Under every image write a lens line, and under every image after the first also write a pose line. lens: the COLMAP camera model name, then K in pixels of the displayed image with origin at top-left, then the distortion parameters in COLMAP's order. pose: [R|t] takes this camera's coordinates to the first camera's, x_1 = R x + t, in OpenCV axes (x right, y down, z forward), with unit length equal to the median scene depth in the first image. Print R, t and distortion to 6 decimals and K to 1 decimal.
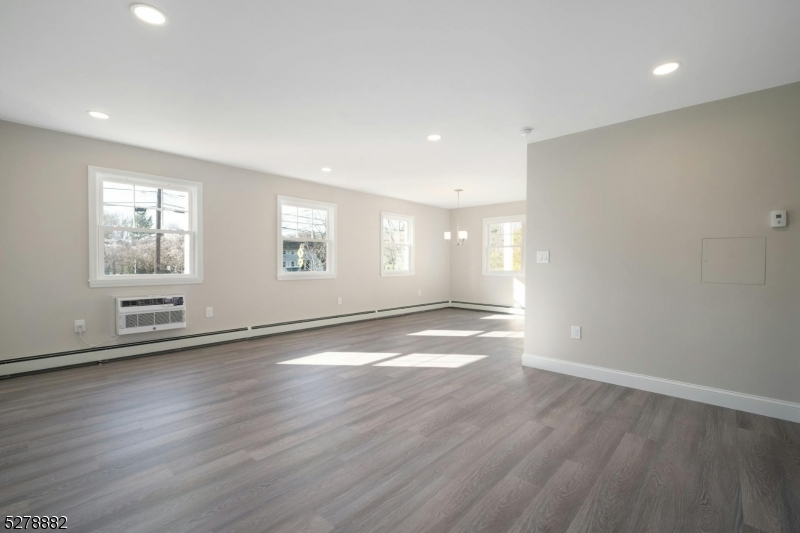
lens RADIAL K [[355.9, 0, 408.9], [0, 355.9, 268.9], [0, 0, 1]] dist [0.000876, -0.000116]
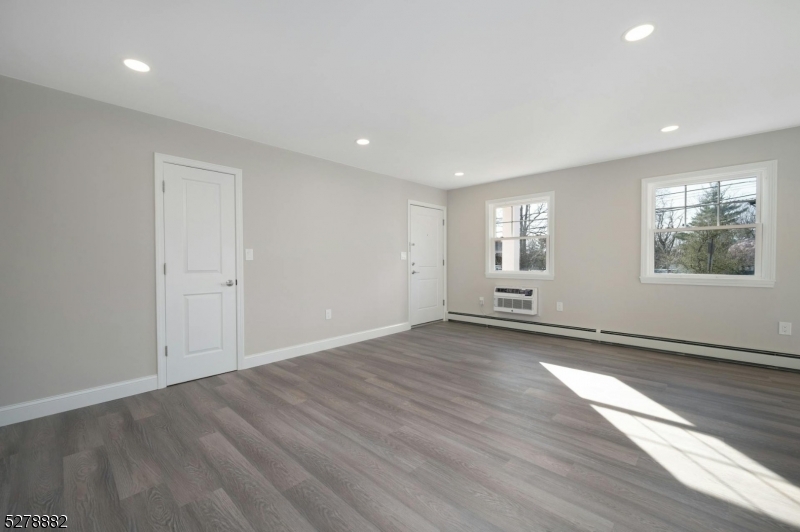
lens RADIAL K [[333.9, 0, 389.1], [0, 333.9, 266.5], [0, 0, 1]] dist [-0.000899, -0.000133]
pose [[-0.052763, 0.013084, -0.998521, 0.757962], [-0.016938, 0.999759, 0.013995, -0.013220], [0.998463, 0.017651, -0.052529, 0.800787]]
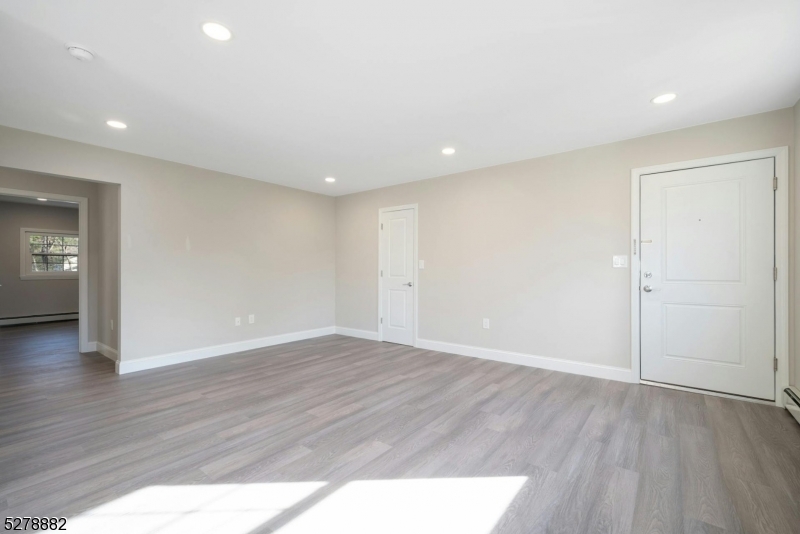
lens RADIAL K [[343.9, 0, 400.0], [0, 343.9, 267.0], [0, 0, 1]] dist [0.001836, 0.000174]
pose [[-0.998303, -0.005150, -0.058009, -0.212542], [-0.006003, 0.999876, 0.014539, -0.041578], [0.057927, 0.014863, -0.998210, 1.894917]]
